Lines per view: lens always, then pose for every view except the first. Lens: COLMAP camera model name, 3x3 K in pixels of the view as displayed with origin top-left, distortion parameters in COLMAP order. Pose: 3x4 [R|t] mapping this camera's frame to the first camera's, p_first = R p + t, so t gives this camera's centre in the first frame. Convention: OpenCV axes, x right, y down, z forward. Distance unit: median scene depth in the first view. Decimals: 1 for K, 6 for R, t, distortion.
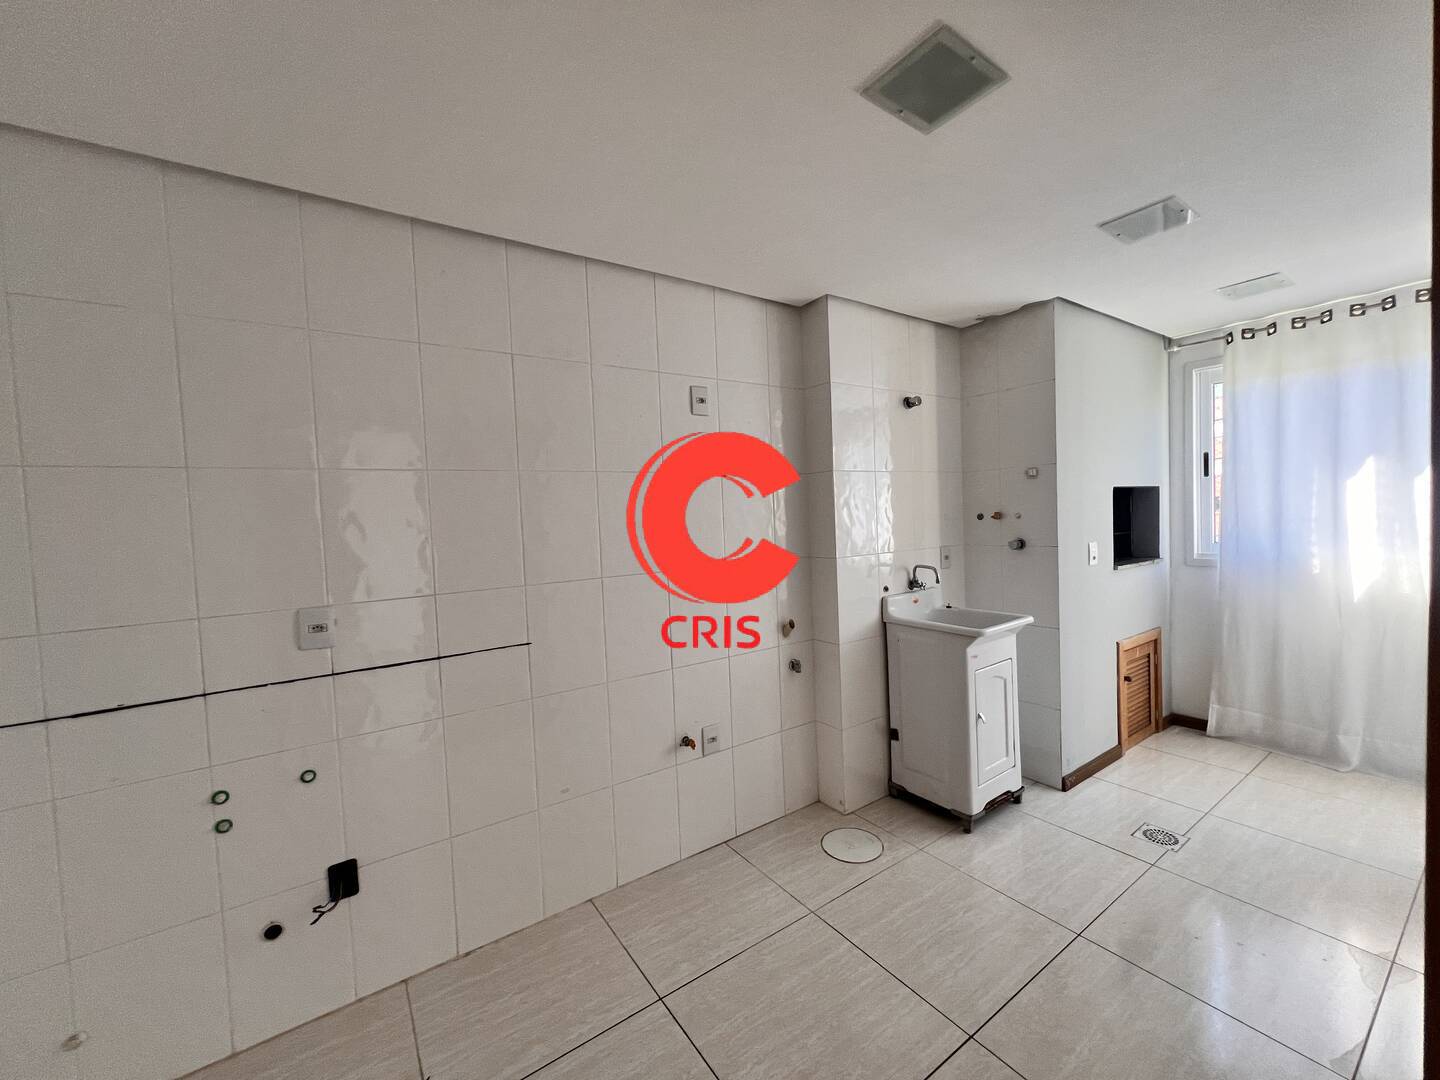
lens RADIAL K [[575.8, 0, 726.3], [0, 575.8, 541.3], [0, 0, 1]] dist [-0.001574, 0.000224]
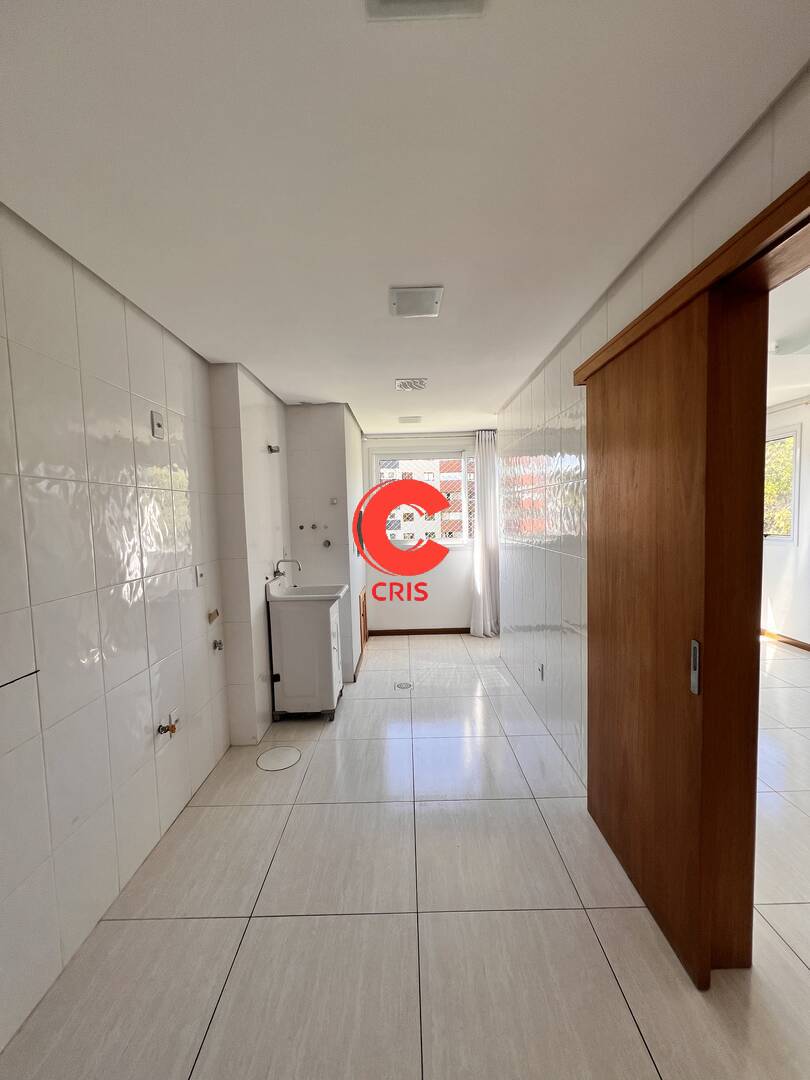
lens RADIAL K [[431.8, 0, 404.6], [0, 431.8, 539.5], [0, 0, 1]] dist [-0.001574, 0.000224]
pose [[0.566045, -0.025633, 0.823976, -0.423128], [0.038247, 0.999257, 0.004812, -0.004955], [-0.823487, 0.028790, 0.566605, 0.112832]]
